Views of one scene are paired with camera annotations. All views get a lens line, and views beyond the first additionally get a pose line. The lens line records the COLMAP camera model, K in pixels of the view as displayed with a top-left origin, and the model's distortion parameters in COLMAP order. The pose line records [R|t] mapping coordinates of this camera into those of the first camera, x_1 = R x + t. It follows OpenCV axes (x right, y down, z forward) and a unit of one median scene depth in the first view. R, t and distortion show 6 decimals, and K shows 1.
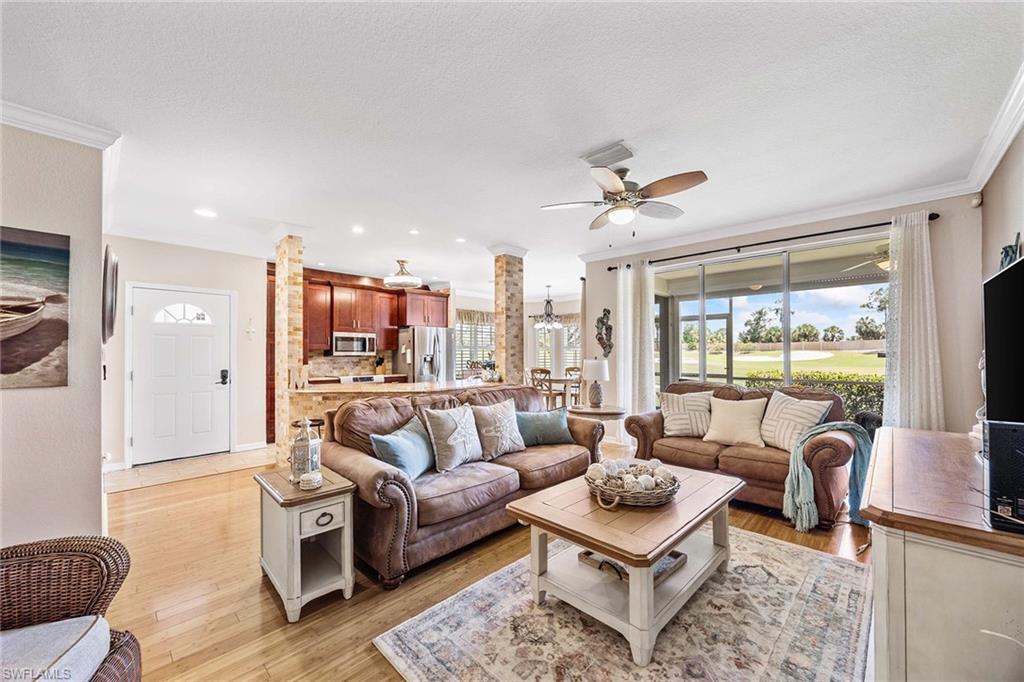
lens RADIAL K [[391.9, 0, 514.7], [0, 391.9, 350.3], [0, 0, 1]] dist [-0.001059, -0.000106]
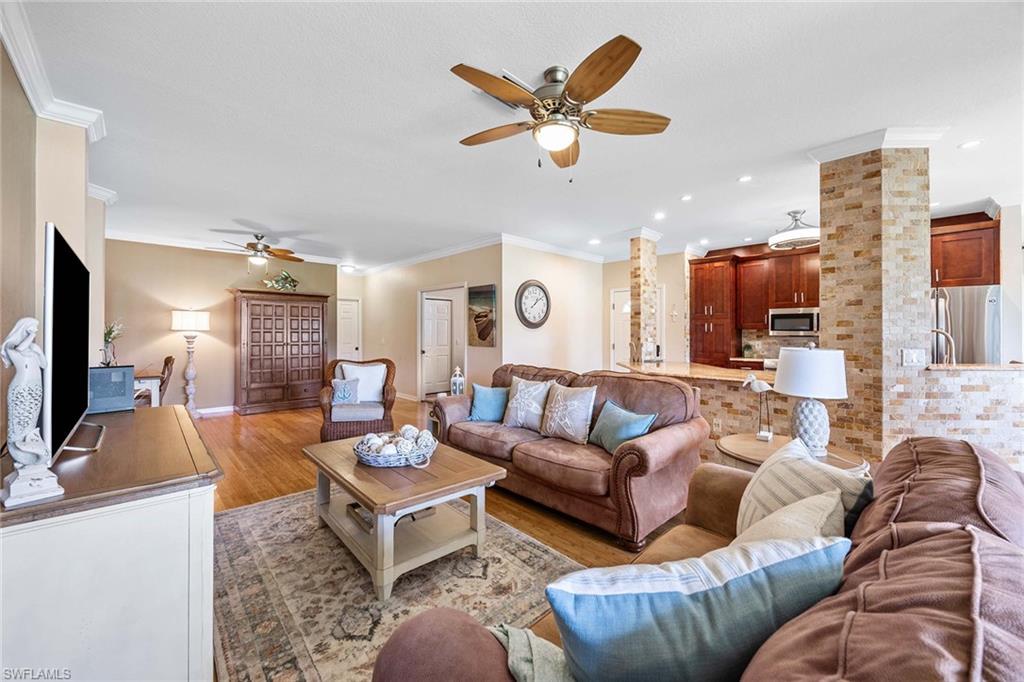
lens RADIAL K [[393.4, 0, 514.6], [0, 393.4, 332.0], [0, 0, 1]] dist [-0.002436, -0.000128]
pose [[-0.051526, 0.000407, -0.998672, 0.543658], [0.008342, 0.999965, -0.000023, 0.000830], [0.998637, -0.008332, -0.051528, 0.536147]]
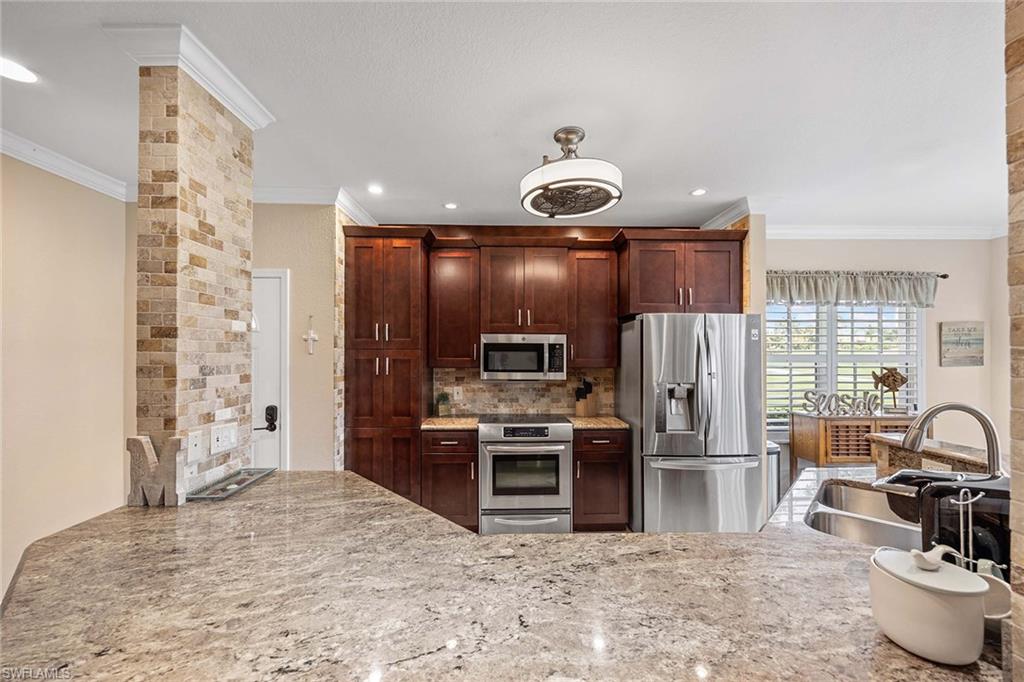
lens RADIAL K [[391.9, 0, 514.7], [0, 391.9, 350.3], [0, 0, 1]] dist [-0.001059, -0.000106]
pose [[0.705024, -0.002658, -0.709179, -0.069259], [0.003238, 0.999995, -0.000530, -0.029003], [0.709176, -0.001923, 0.705029, 0.768849]]
